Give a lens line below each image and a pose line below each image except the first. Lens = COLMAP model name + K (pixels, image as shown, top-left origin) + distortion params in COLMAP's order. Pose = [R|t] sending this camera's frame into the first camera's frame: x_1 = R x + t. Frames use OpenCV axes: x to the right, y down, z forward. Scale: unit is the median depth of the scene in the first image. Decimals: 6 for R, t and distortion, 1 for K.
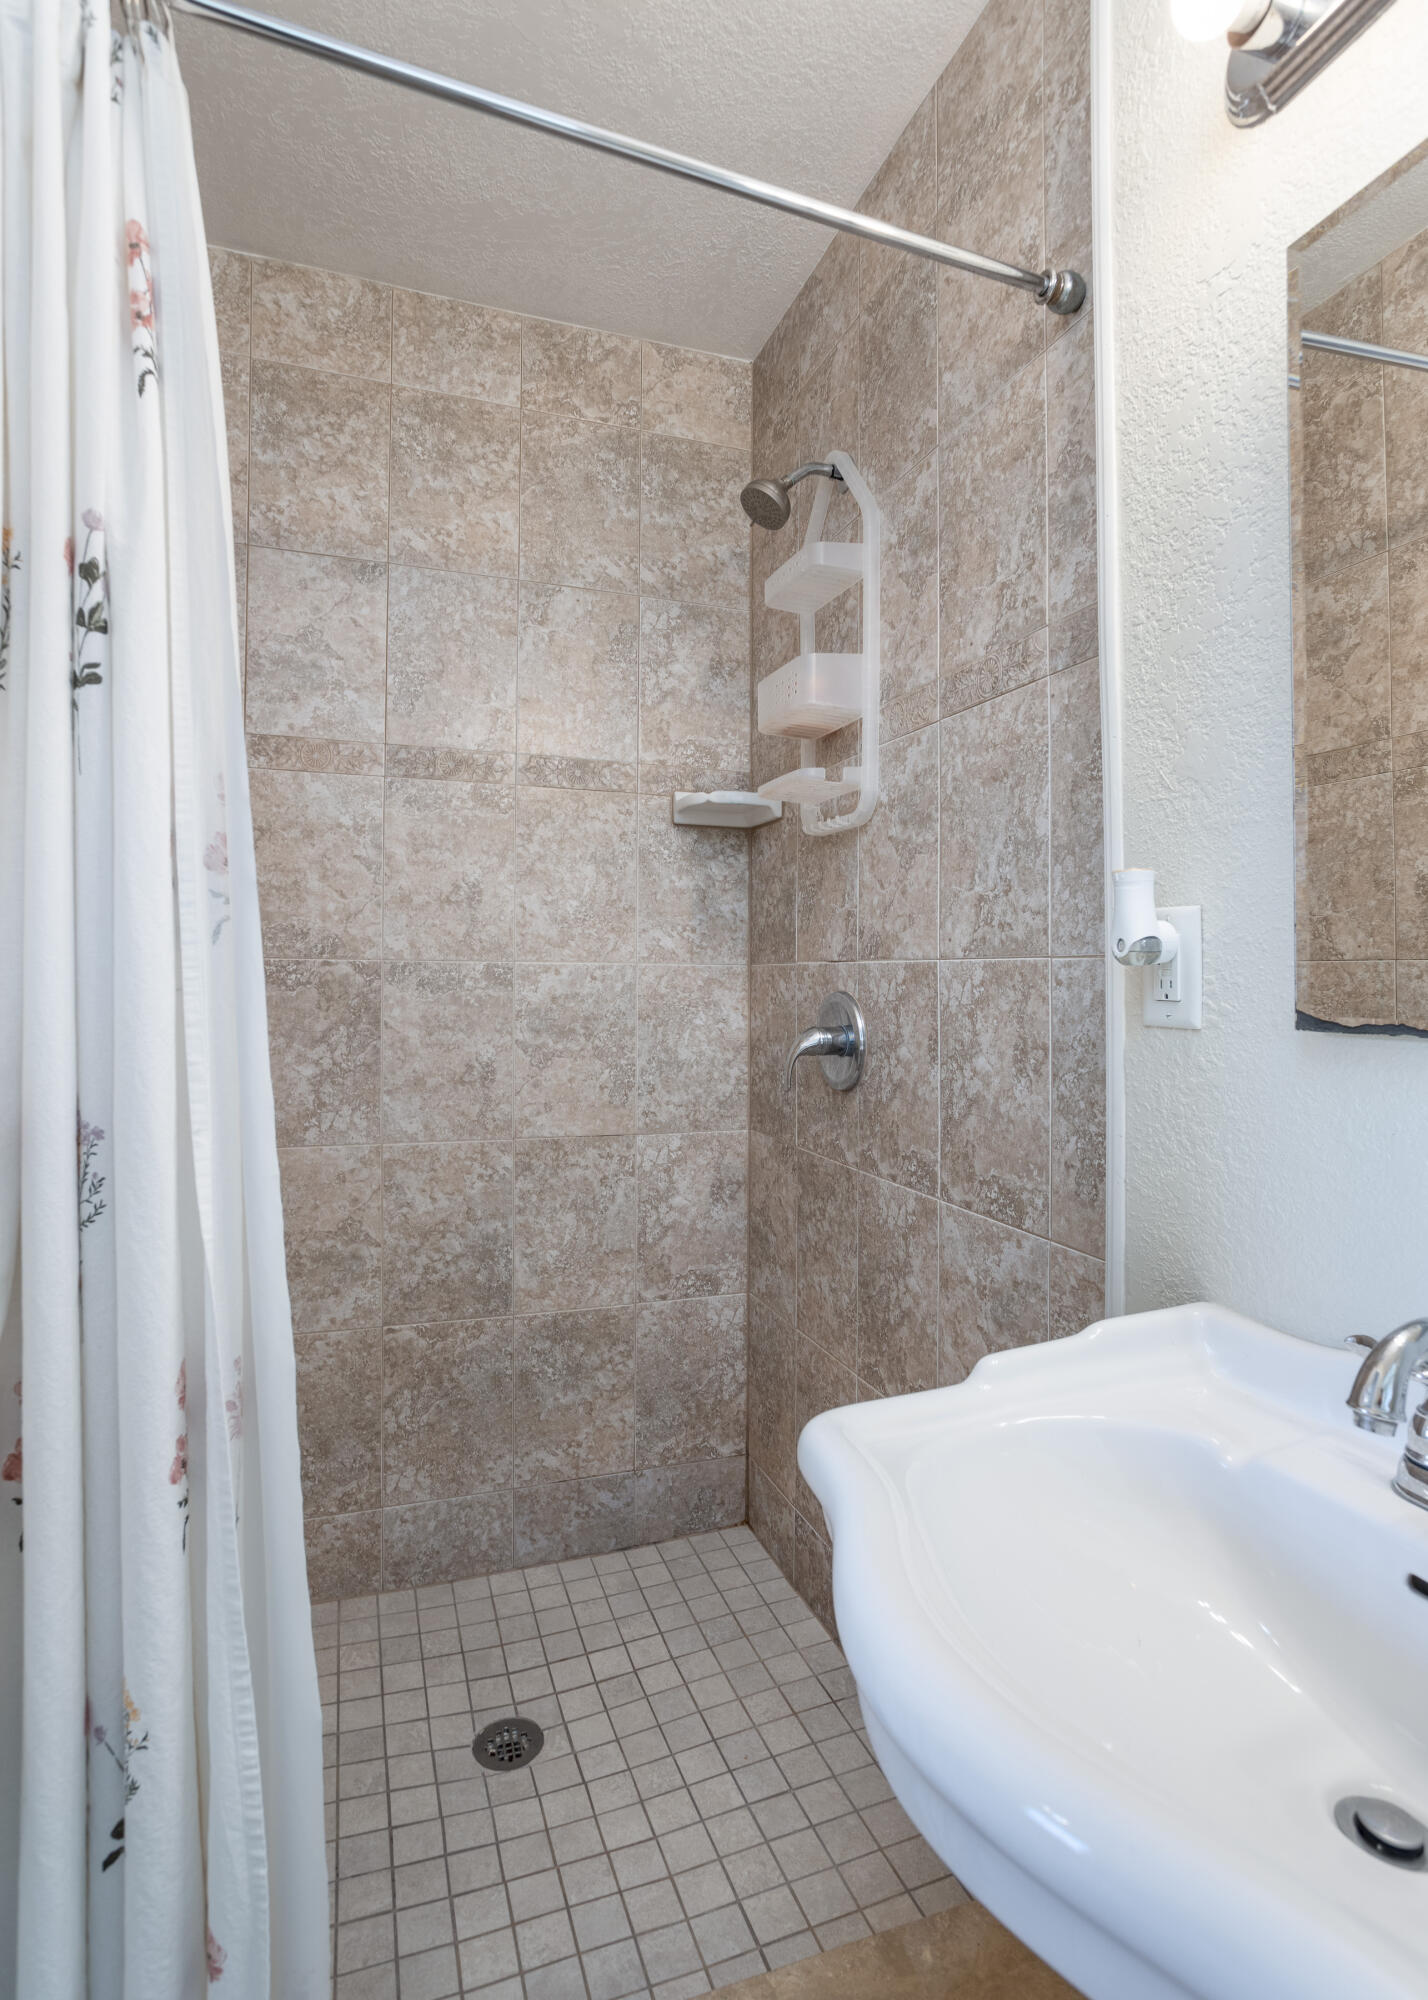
lens RADIAL K [[1018.9, 0, 713.5], [0, 1018.9, 991.7], [0, 0, 1]] dist [-0.019050, 0.007067]
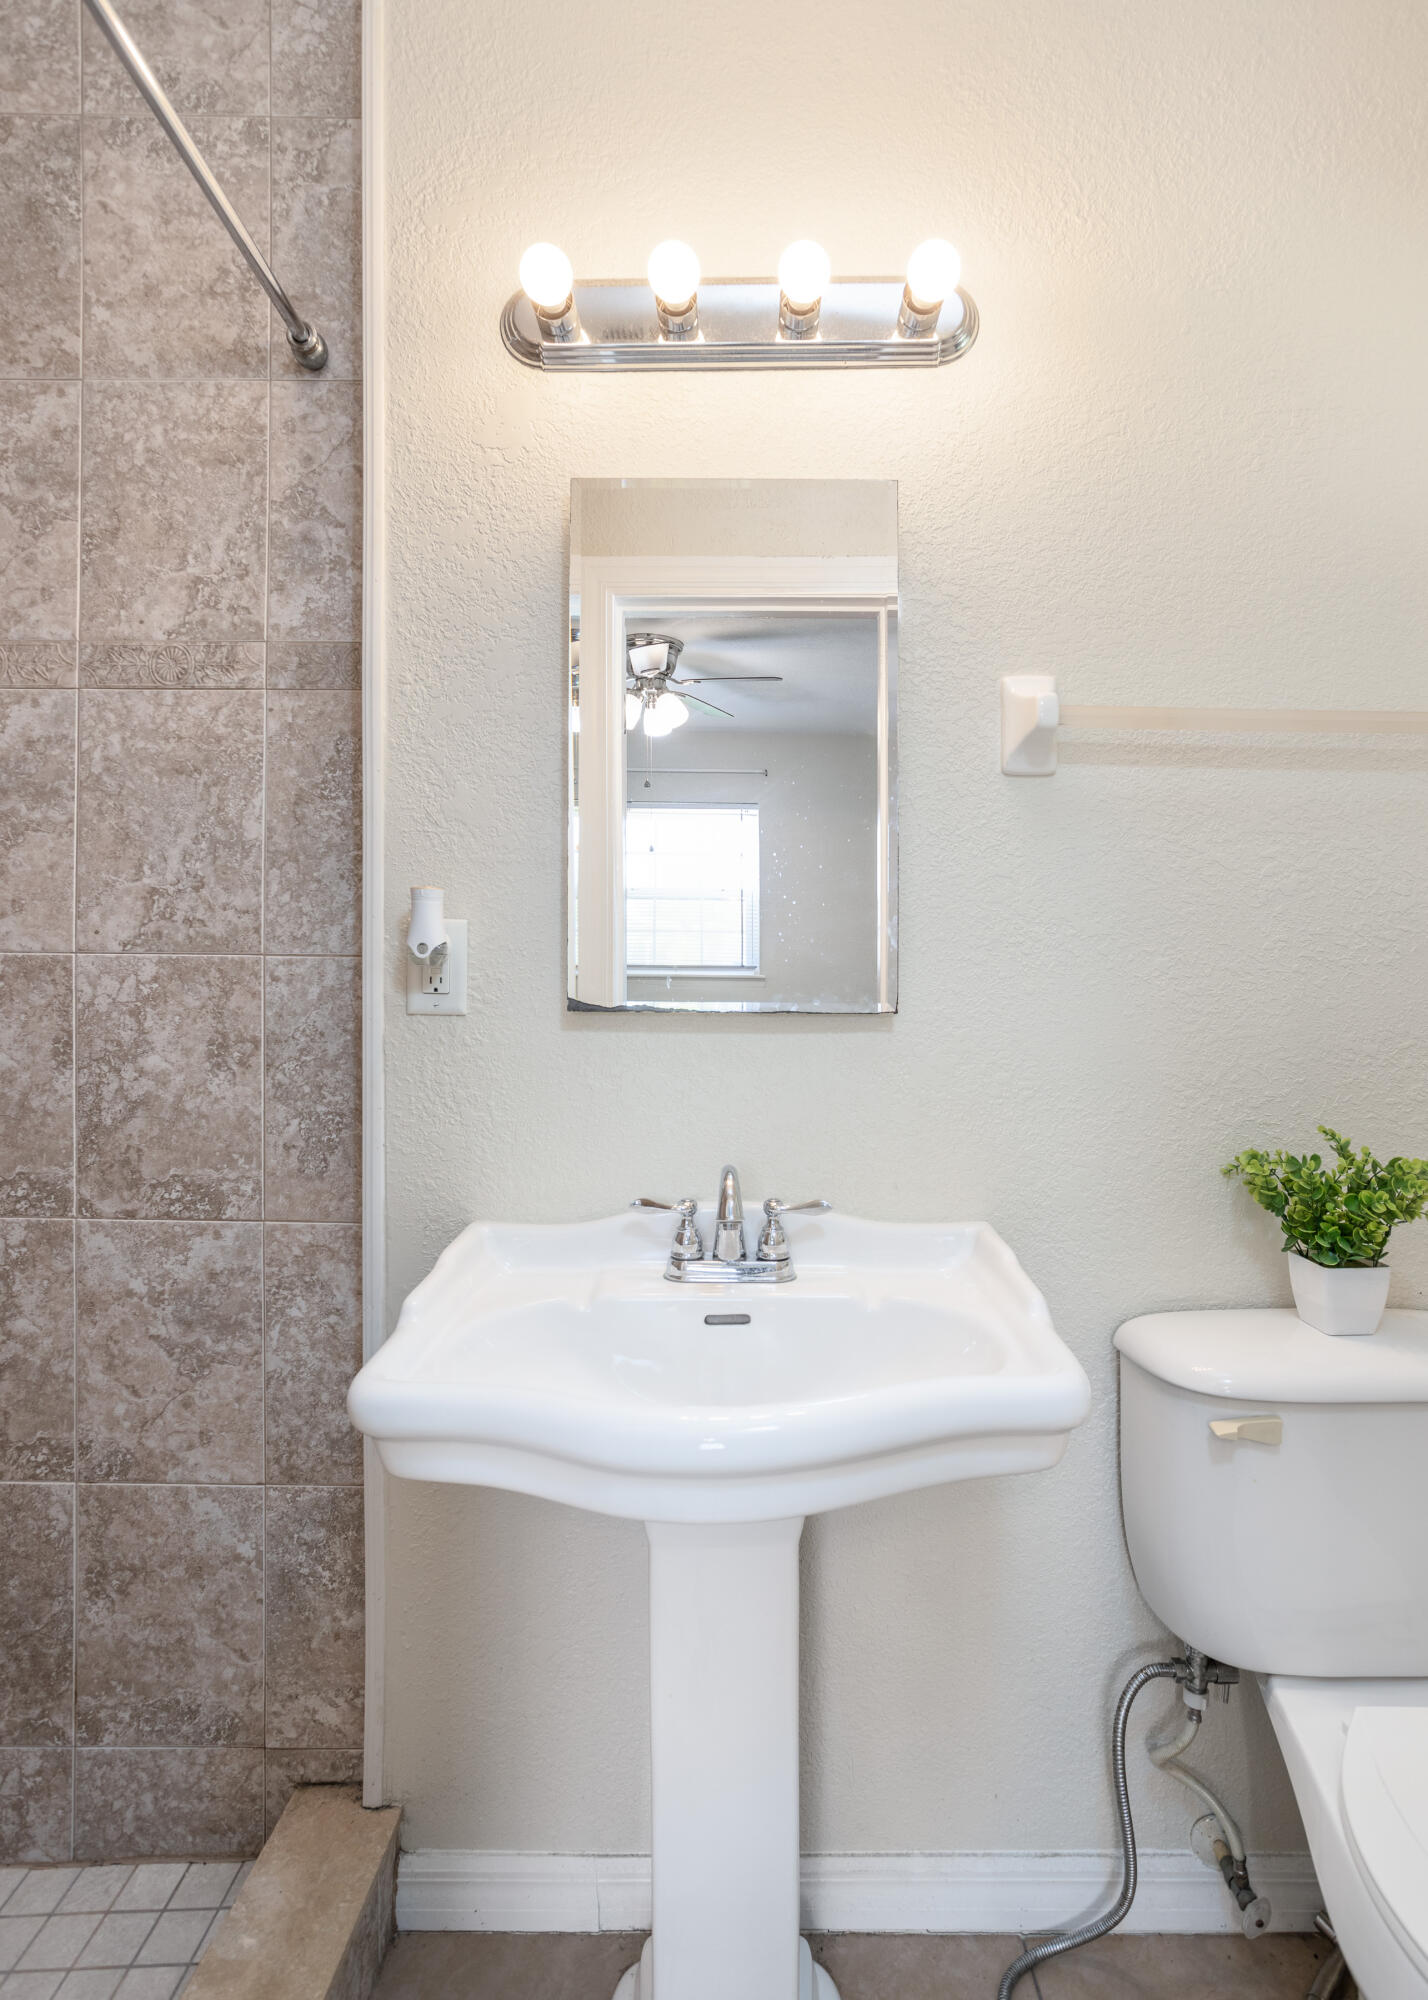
lens RADIAL K [[1018.9, 0, 713.2], [0, 1018.9, 1000.0], [0, 0, 1]] dist [-0.019050, 0.007067]
pose [[0.378010, -0.024618, 0.925474, -0.449807], [0.007802, 0.999696, 0.023405, -0.007568], [-0.925769, -0.001626, 0.378087, 0.156011]]
